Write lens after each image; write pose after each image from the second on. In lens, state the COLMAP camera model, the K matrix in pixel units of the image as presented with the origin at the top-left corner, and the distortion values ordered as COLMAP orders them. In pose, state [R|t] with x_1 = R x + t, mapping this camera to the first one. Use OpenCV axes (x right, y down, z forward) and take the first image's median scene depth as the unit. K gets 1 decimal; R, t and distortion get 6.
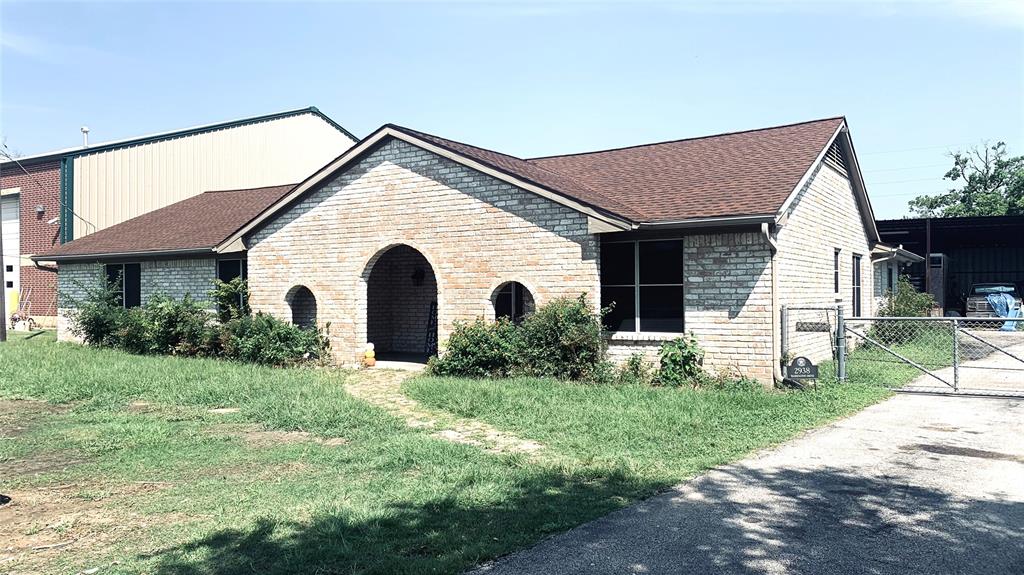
lens RADIAL K [[790.2, 0, 512.0], [0, 790.2, 287.5], [0, 0, 1]] dist [0.041929, -0.051590]
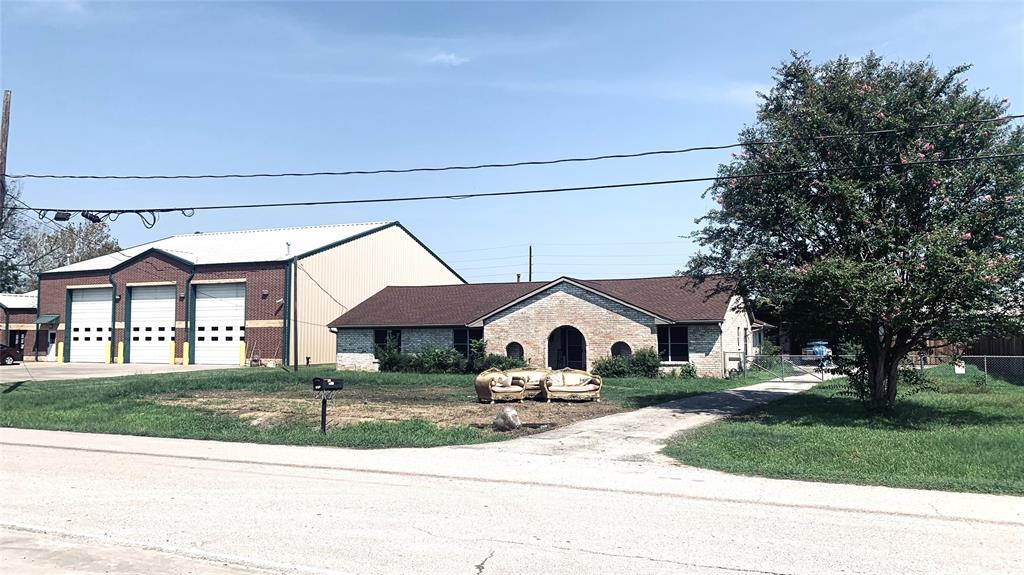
lens RADIAL K [[790.2, 0, 512.0], [0, 790.2, 287.5], [0, 0, 1]] dist [0.041929, -0.051590]
pose [[0.989684, 0.011908, 0.142772, -0.697045], [-0.003090, 0.998082, -0.061822, -0.022793], [-0.143235, 0.060743, 0.987823, -1.446996]]
